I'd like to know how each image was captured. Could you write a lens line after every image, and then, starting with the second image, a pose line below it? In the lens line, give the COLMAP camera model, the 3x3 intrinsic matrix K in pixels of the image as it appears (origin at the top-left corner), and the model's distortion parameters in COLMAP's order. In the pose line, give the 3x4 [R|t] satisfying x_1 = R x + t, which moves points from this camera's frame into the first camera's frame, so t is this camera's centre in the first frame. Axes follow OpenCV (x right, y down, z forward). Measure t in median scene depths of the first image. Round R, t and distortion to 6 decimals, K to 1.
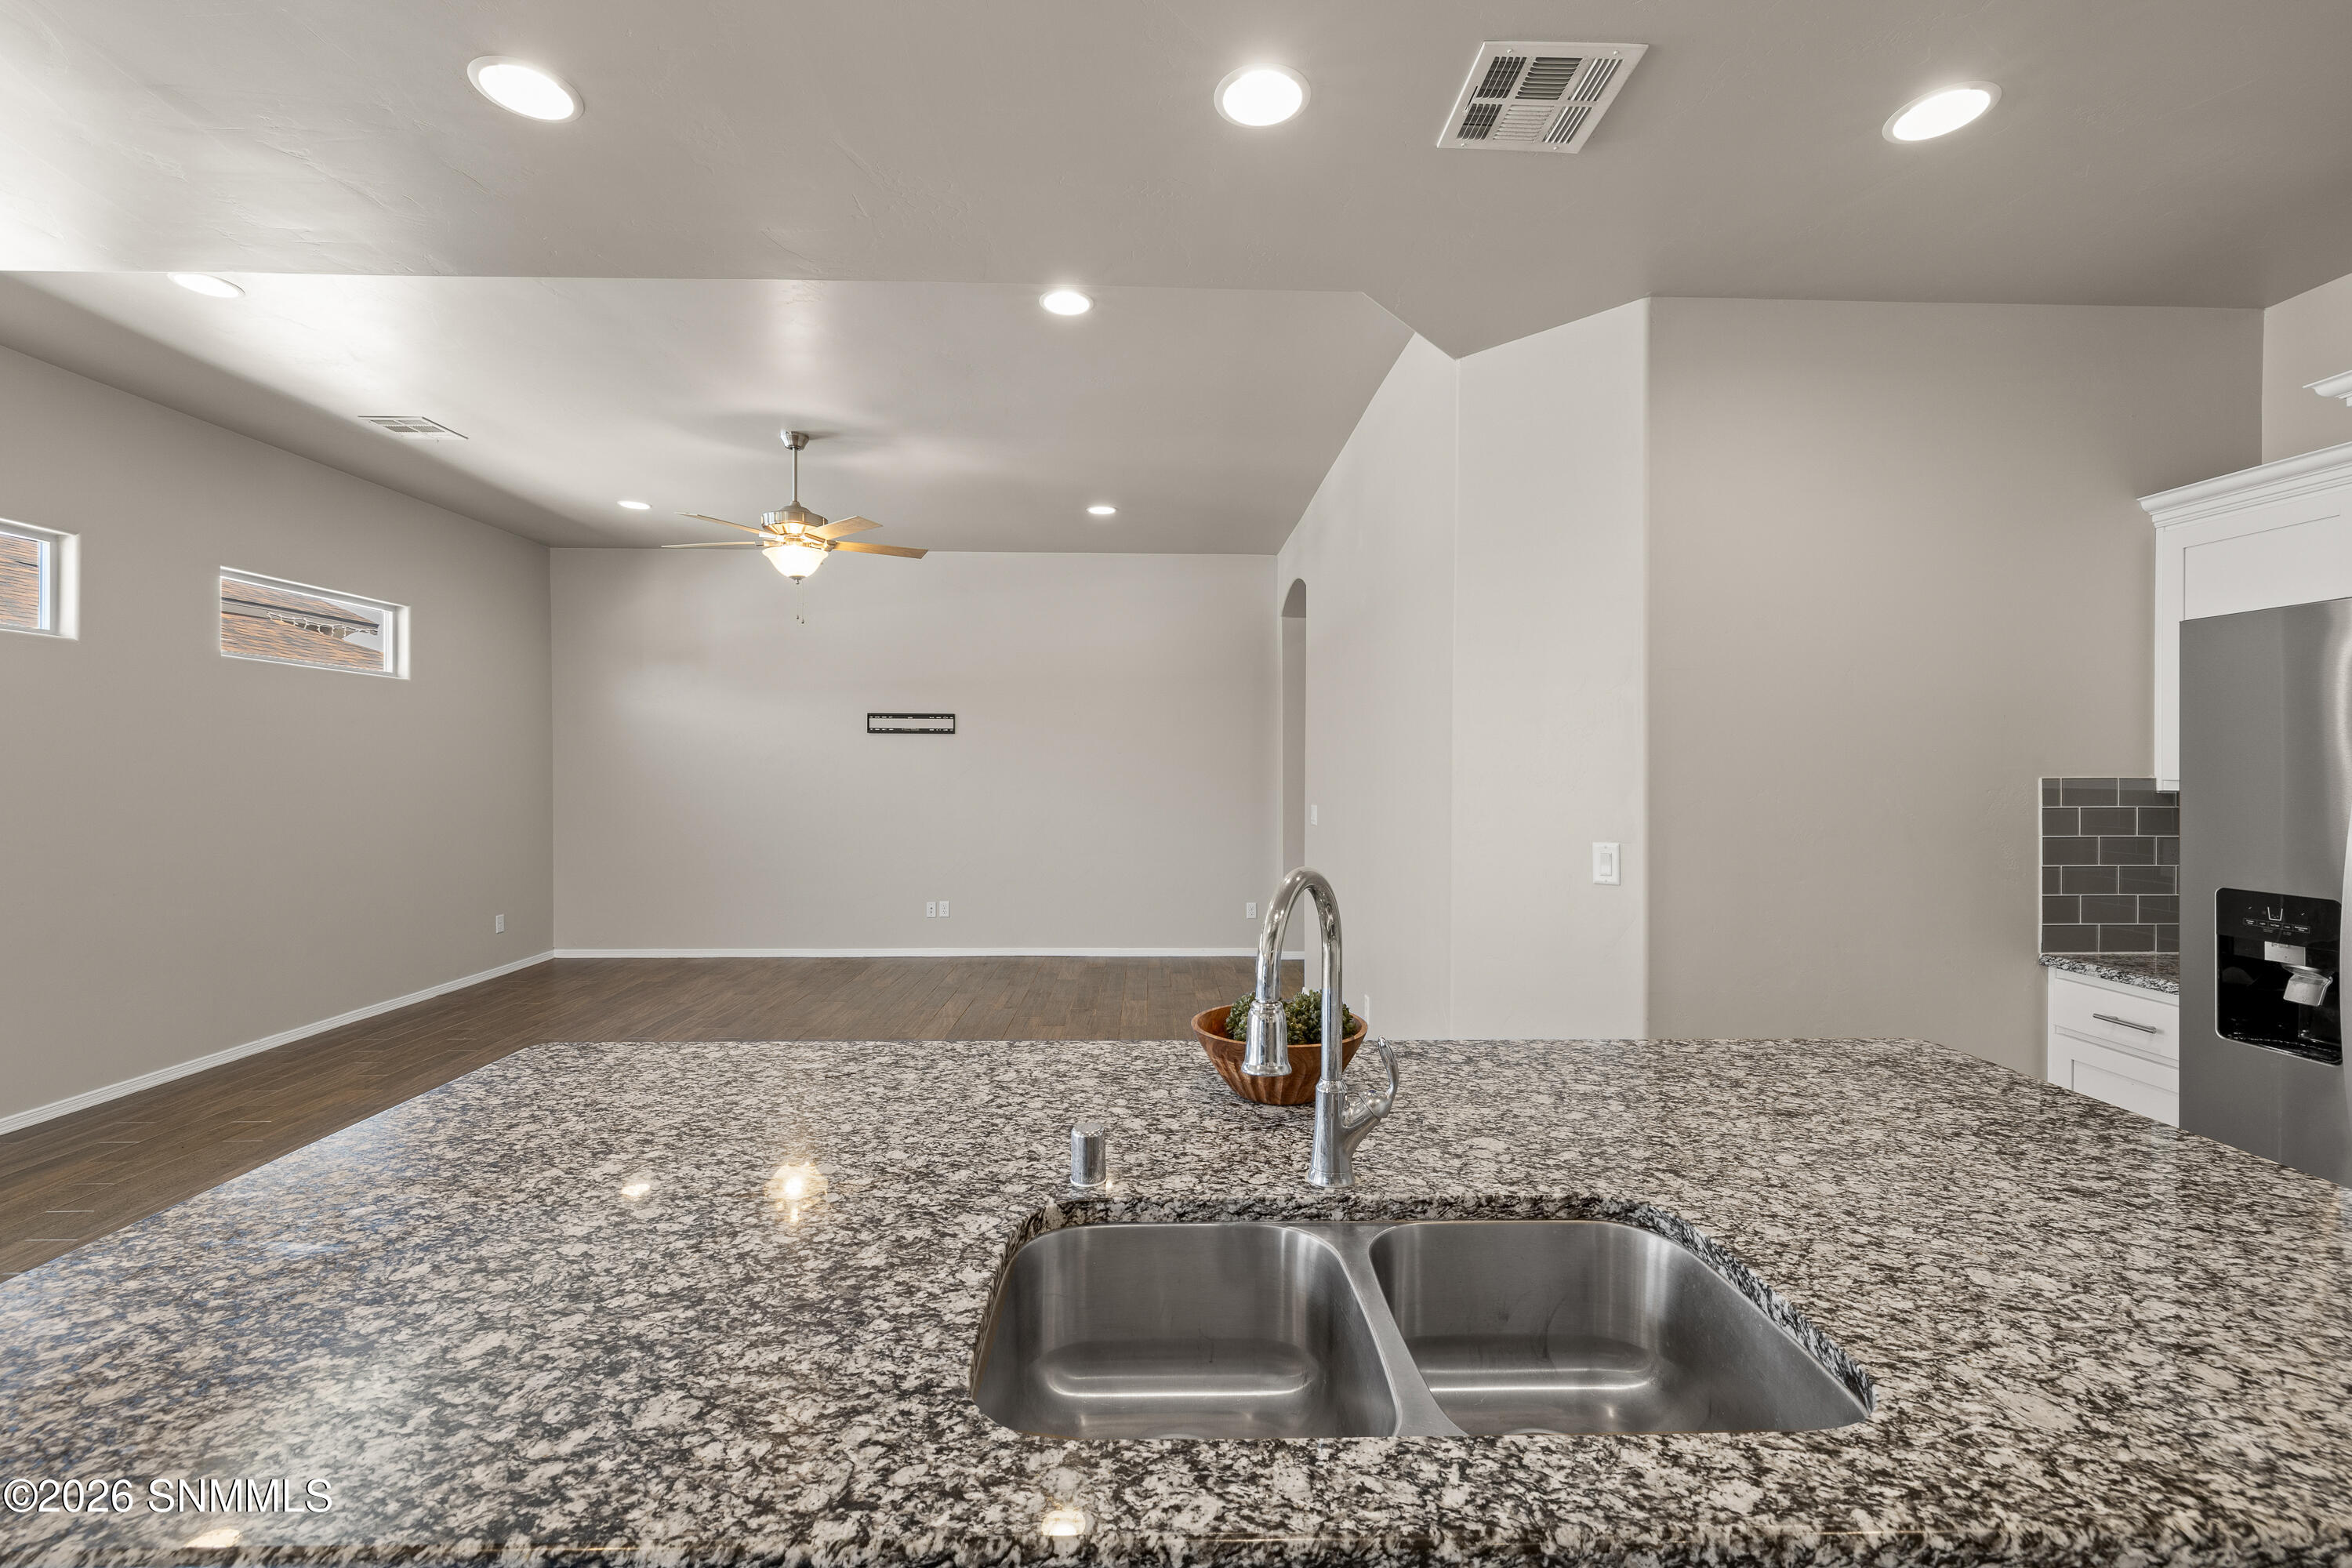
lens RADIAL K [[985.1, 0, 1177.8], [0, 985.1, 779.4], [0, 0, 1]] dist [-0.003933, -0.000408]
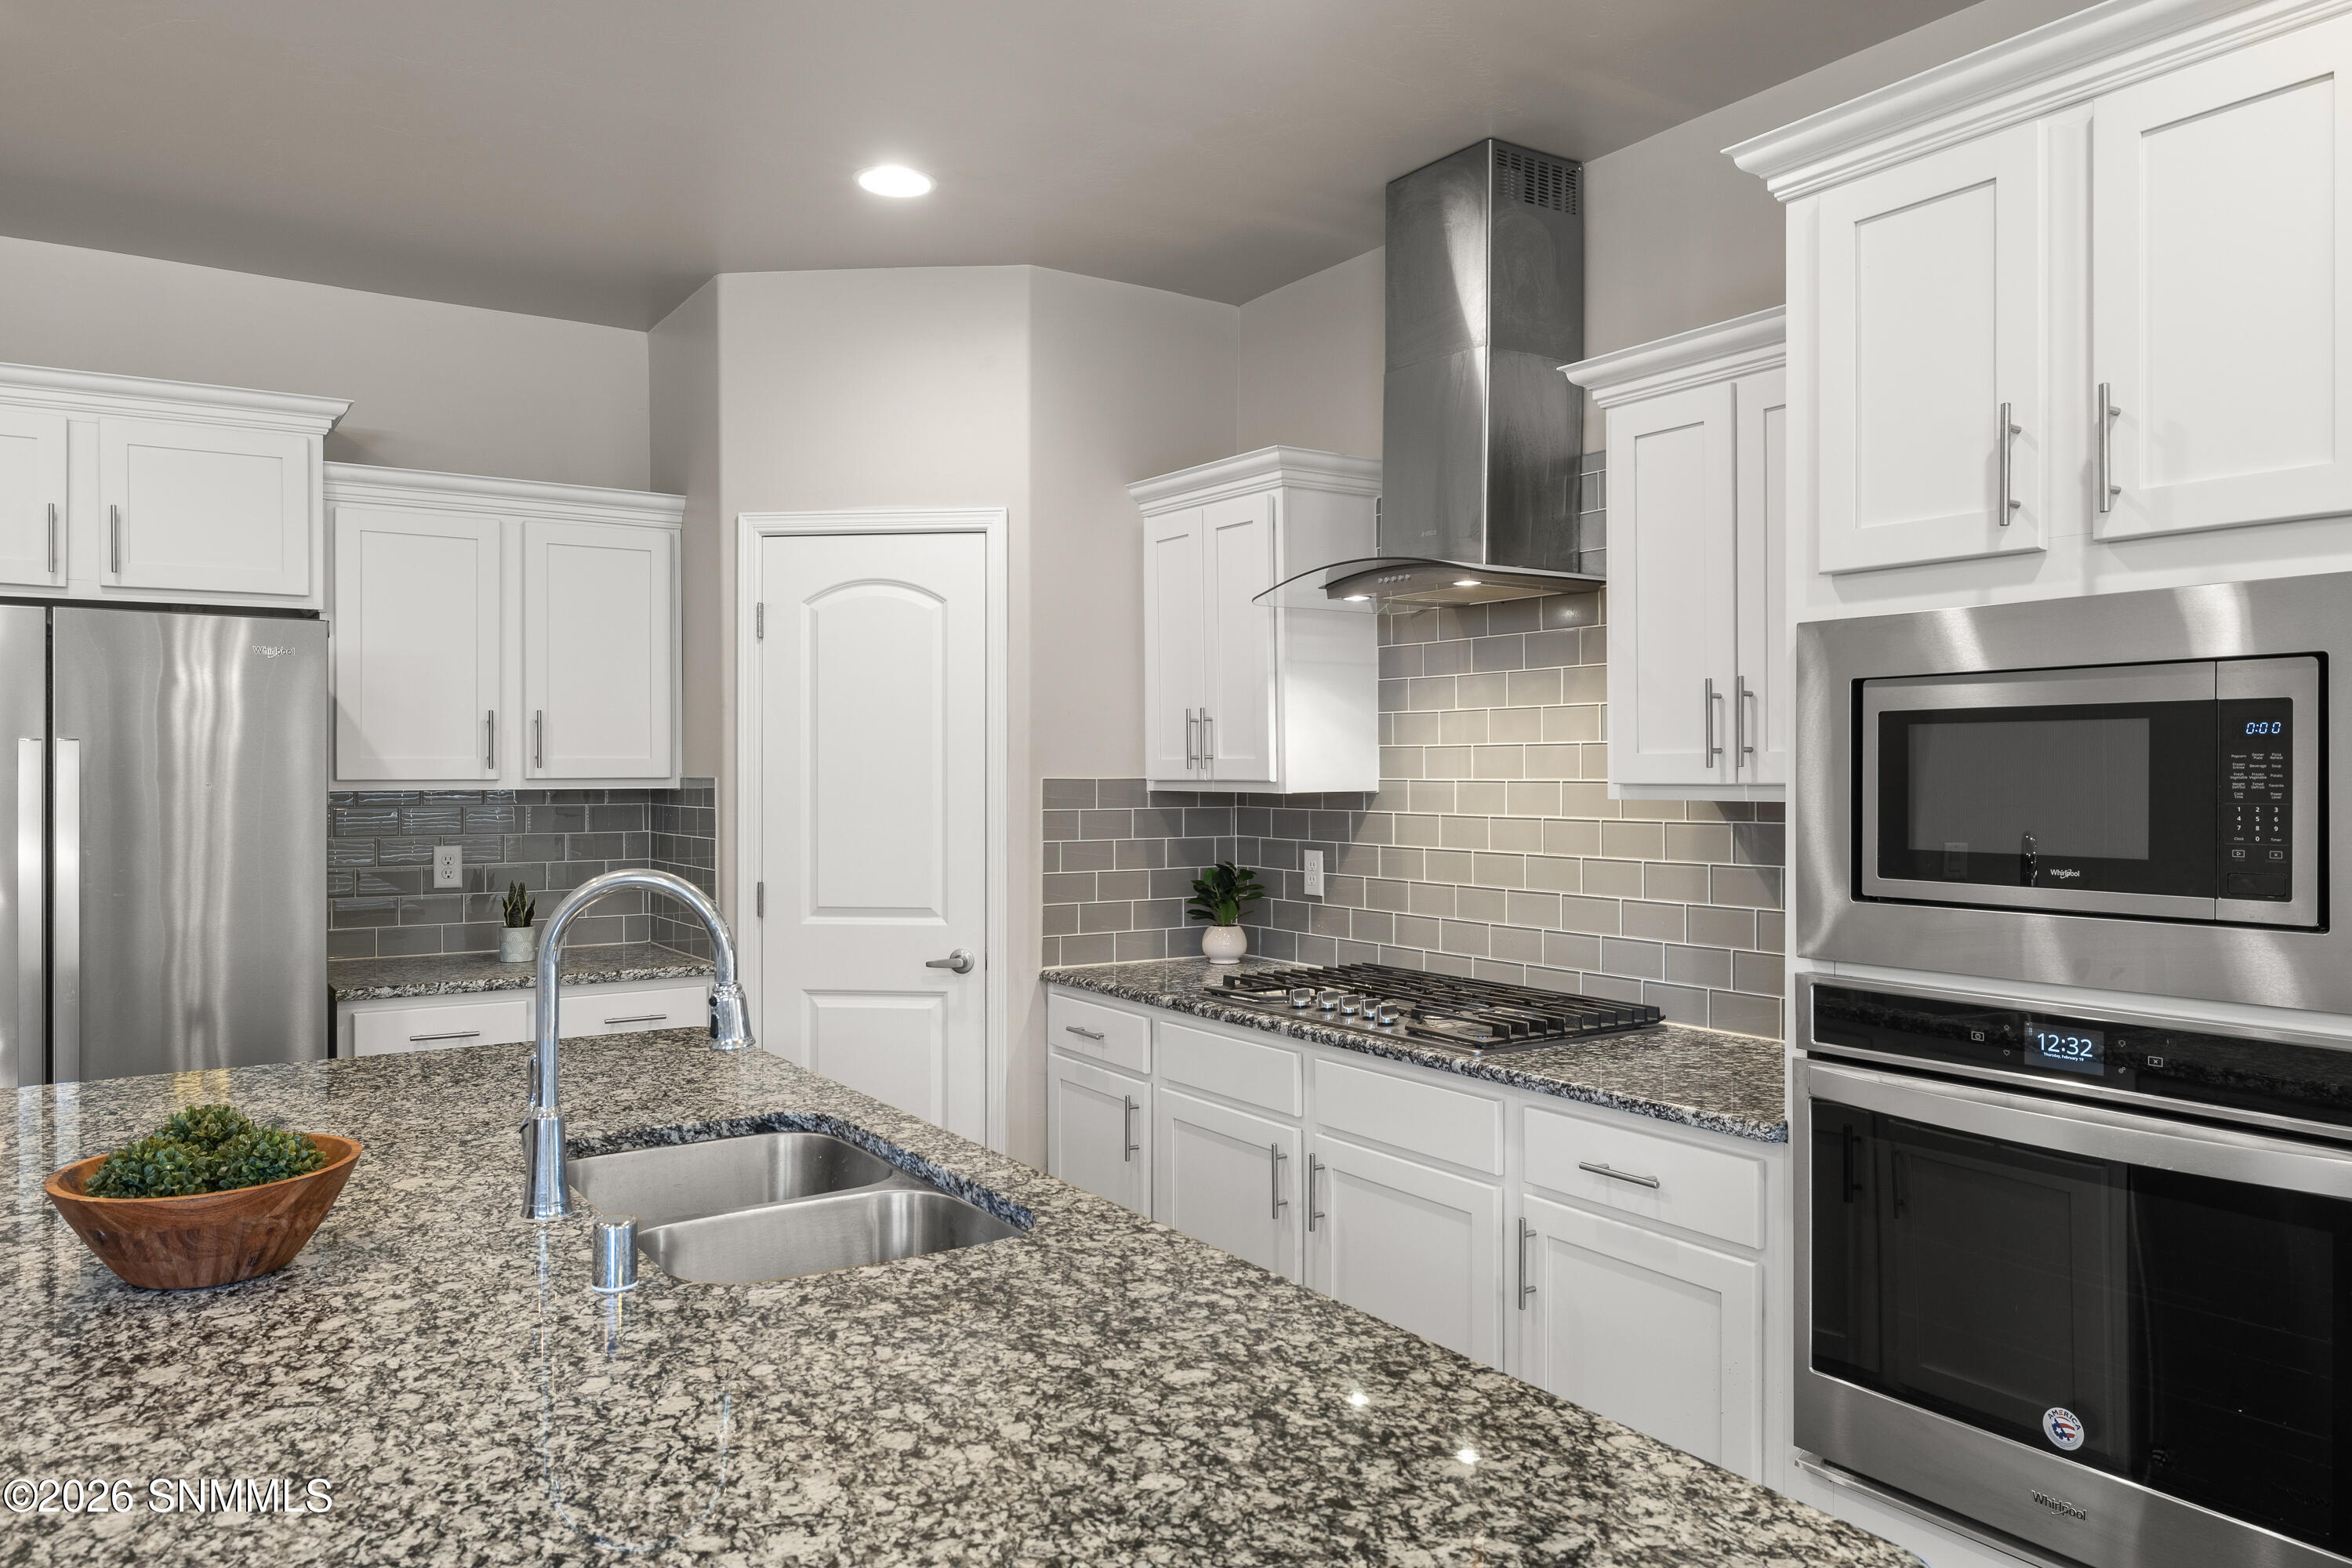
lens RADIAL K [[1622.6, 0, 1175.4], [0, 1622.6, 774.8], [0, 0, 1]] dist [0.000318, 0.000391]
pose [[-0.535074, -0.007393, 0.844773, -1.749904], [0.006371, 0.999898, 0.012786, -0.028068], [-0.844781, 0.012223, -0.534972, 1.588839]]
